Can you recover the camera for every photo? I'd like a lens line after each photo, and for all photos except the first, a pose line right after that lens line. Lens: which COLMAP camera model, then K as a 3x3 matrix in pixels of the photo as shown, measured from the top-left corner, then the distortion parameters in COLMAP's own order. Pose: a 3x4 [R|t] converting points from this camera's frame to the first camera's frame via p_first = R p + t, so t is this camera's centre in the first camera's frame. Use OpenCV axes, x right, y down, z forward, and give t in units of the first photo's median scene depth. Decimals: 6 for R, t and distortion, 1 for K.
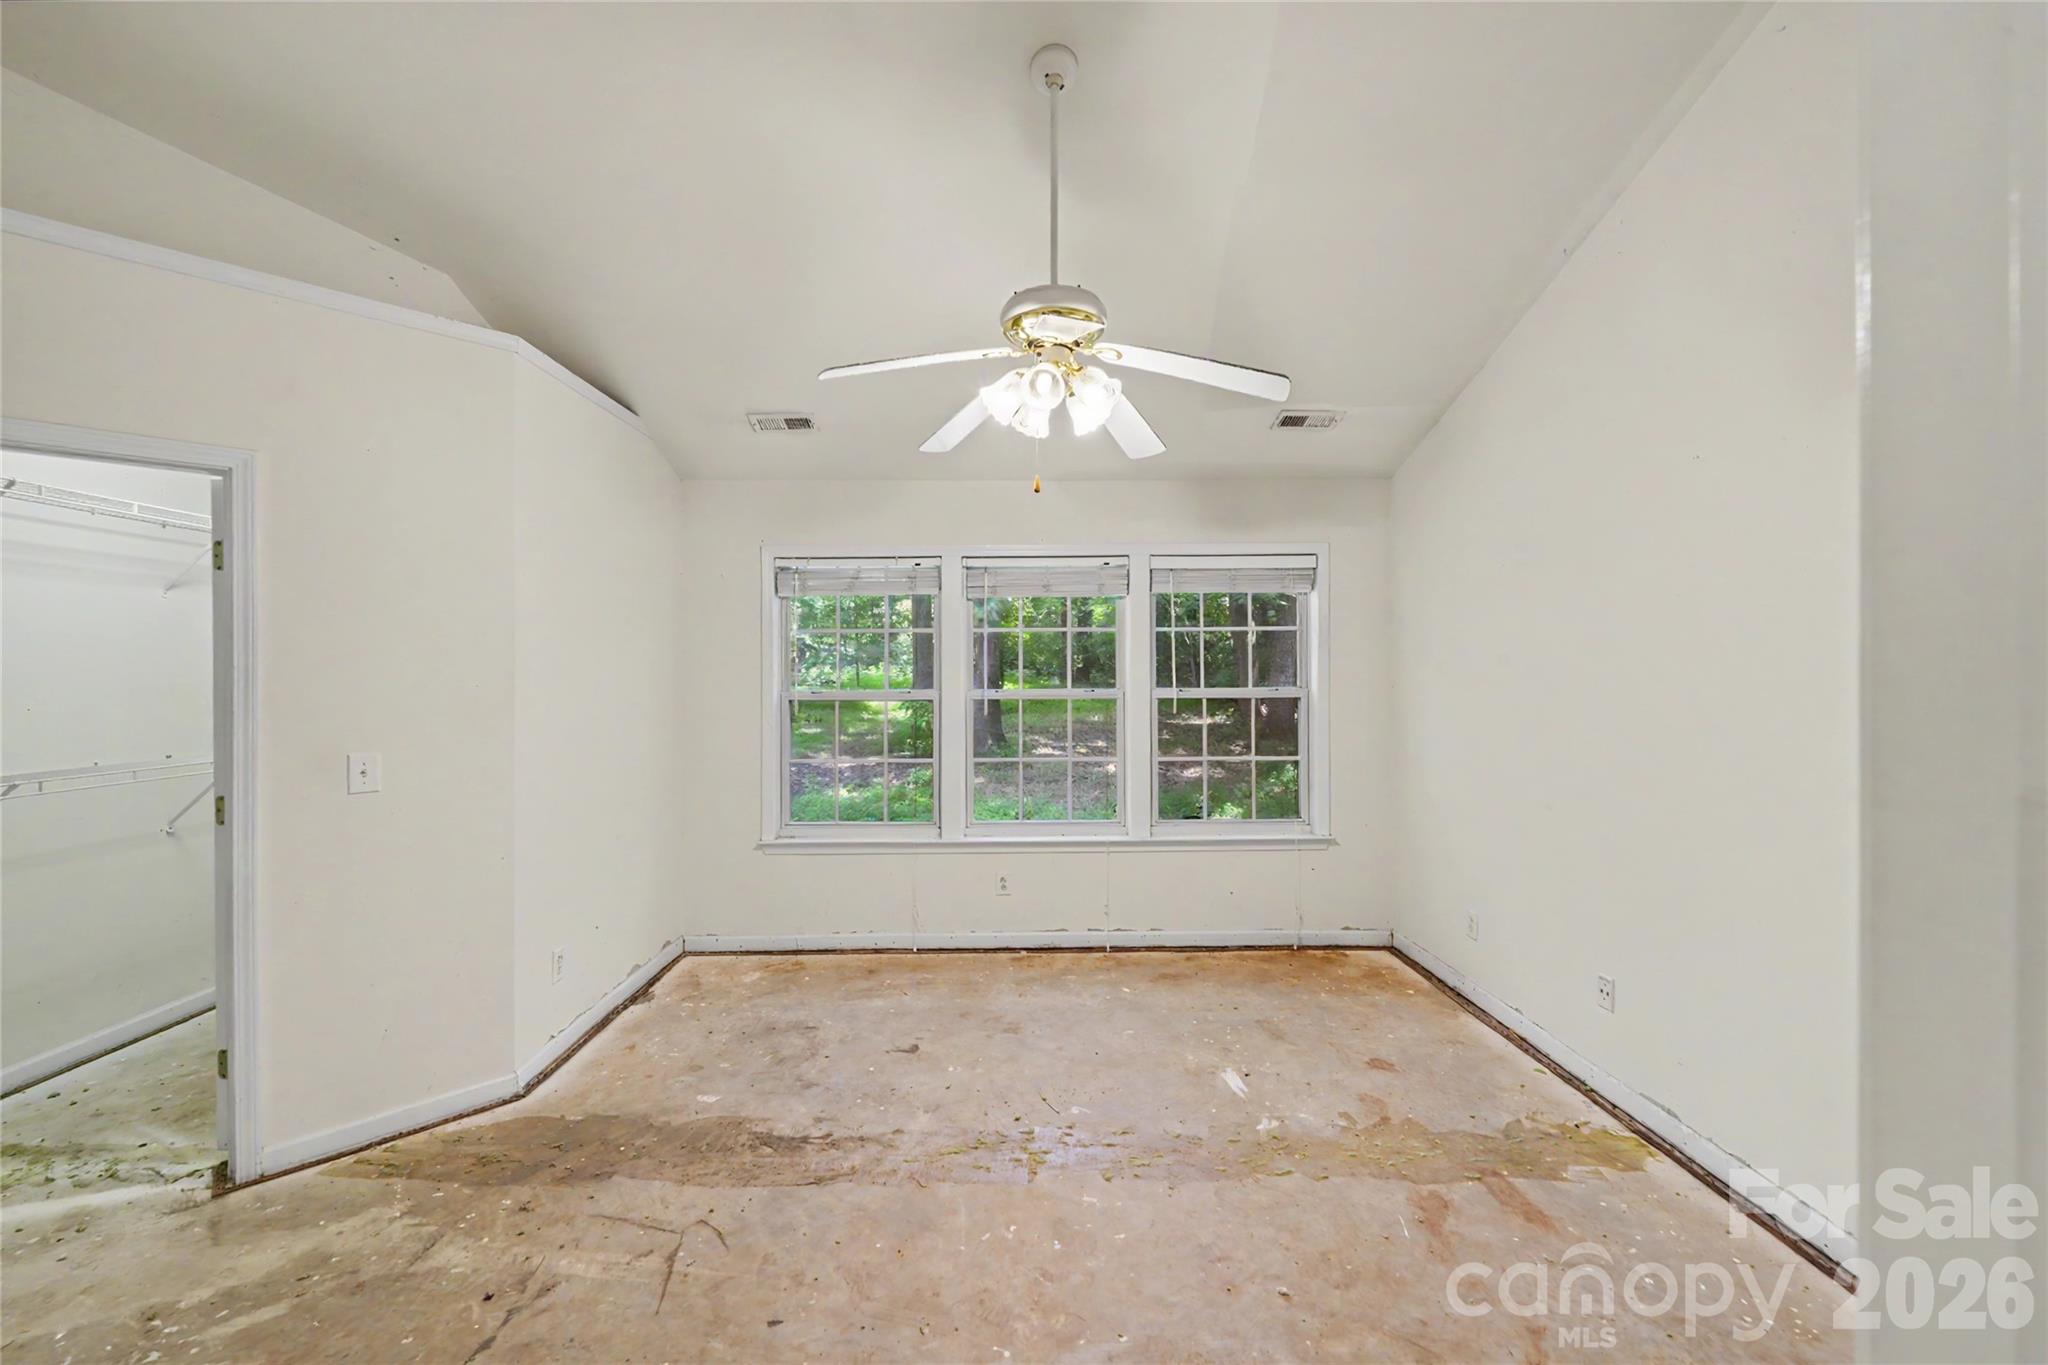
lens RADIAL K [[822.6, 0, 1022.7], [0, 822.6, 678.3], [0, 0, 1]] dist [0.001868, -0.000111]
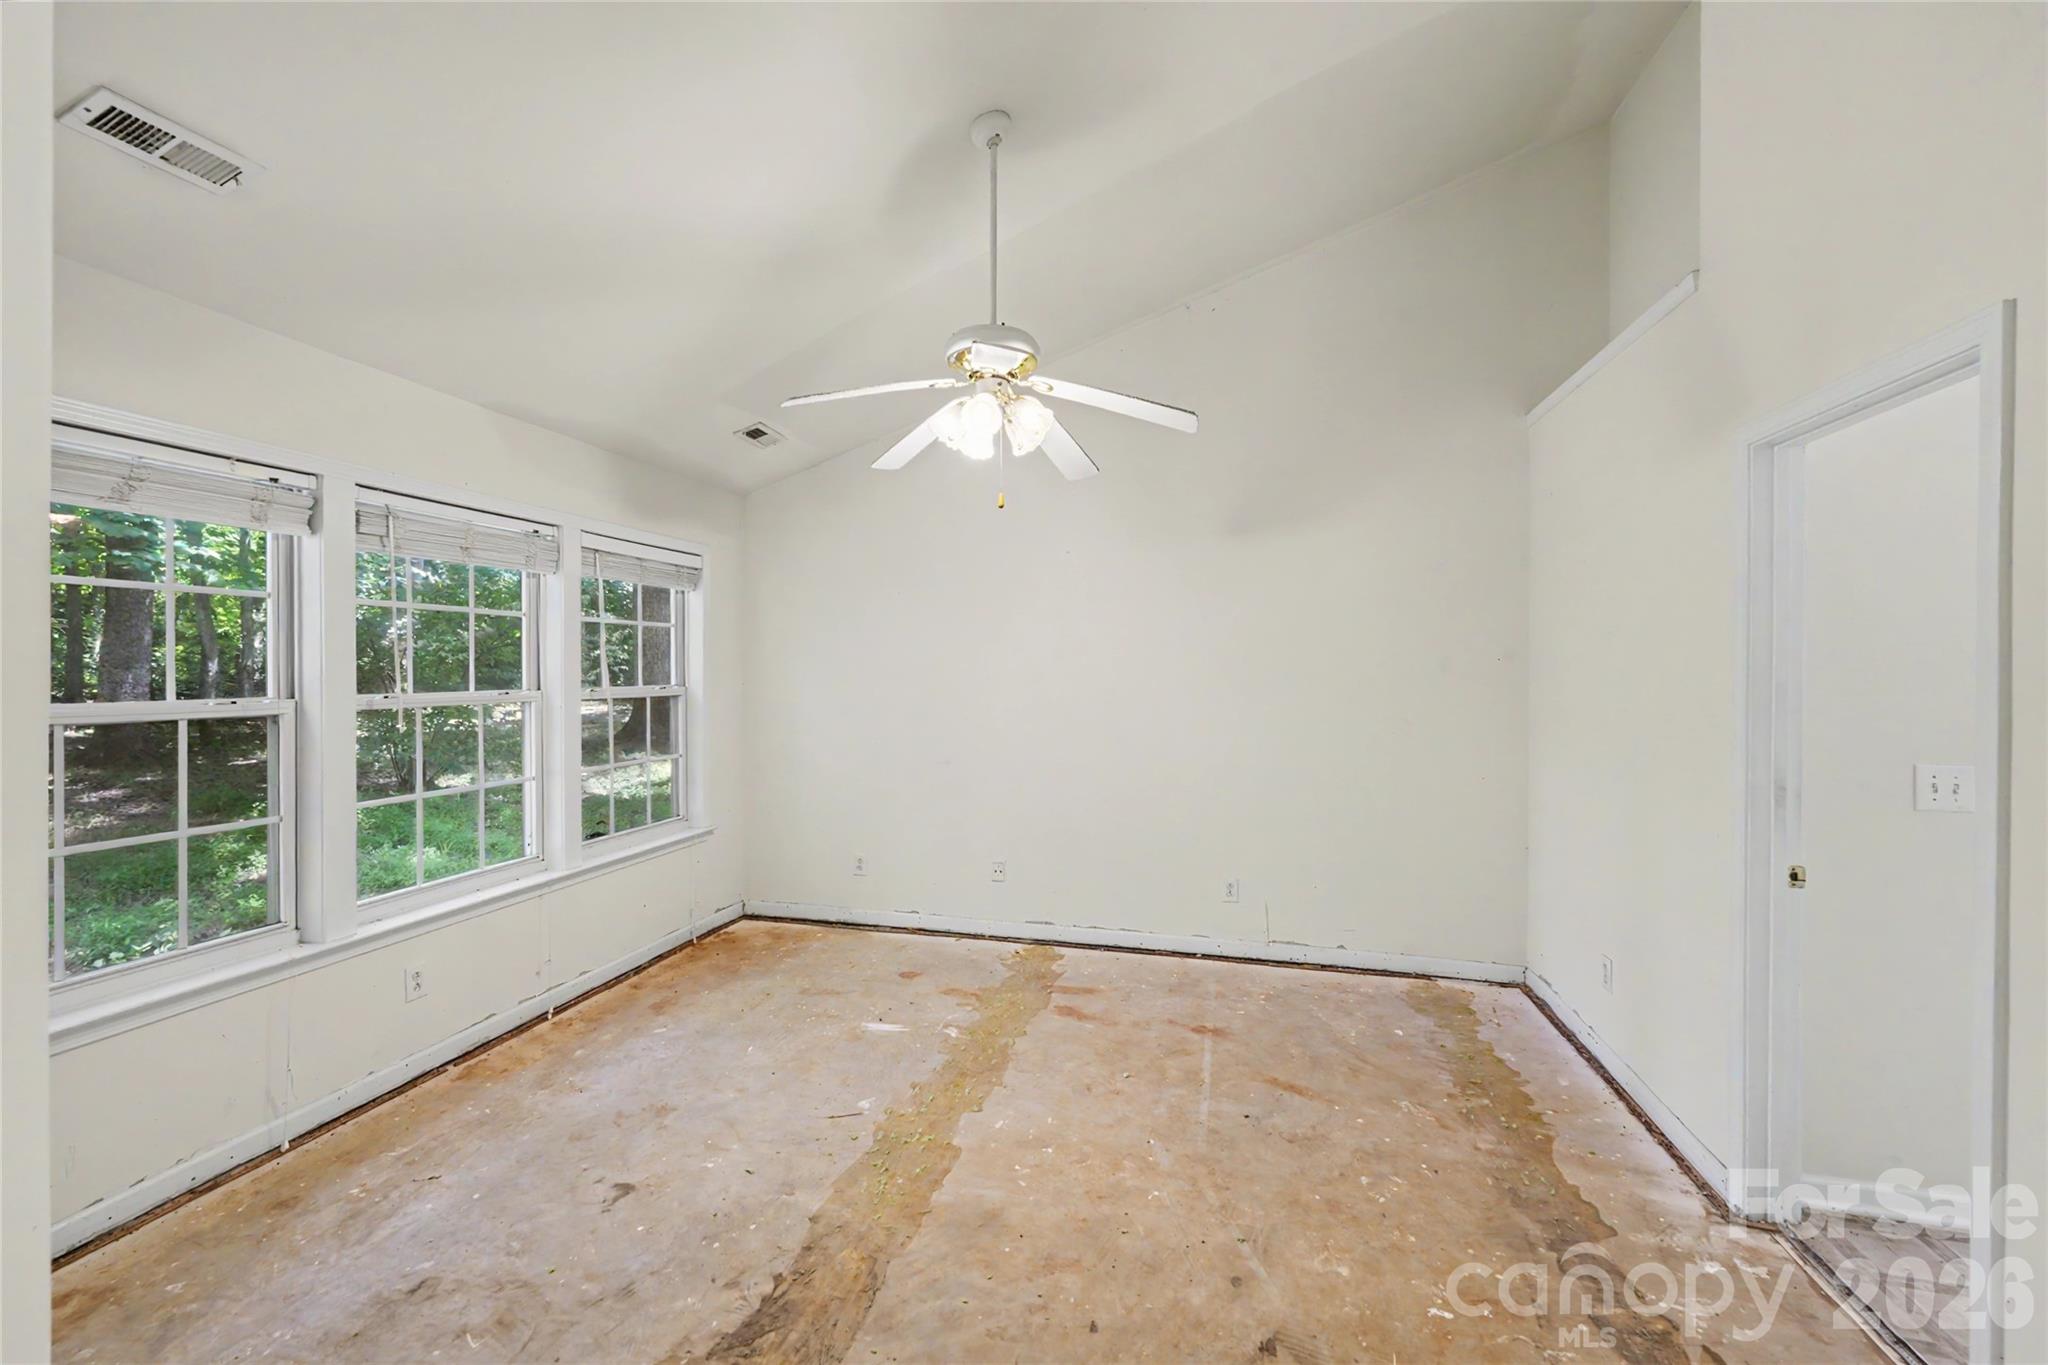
lens RADIAL K [[822.6, 0, 1013.3], [0, 822.6, 684.4], [0, 0, 1]] dist [0.001010, -0.000361]
pose [[0.286713, -0.014878, 0.957901, -0.573043], [0.005867, 0.999888, 0.013774, -0.000935], [-0.957999, 0.001671, 0.286768, 0.366620]]
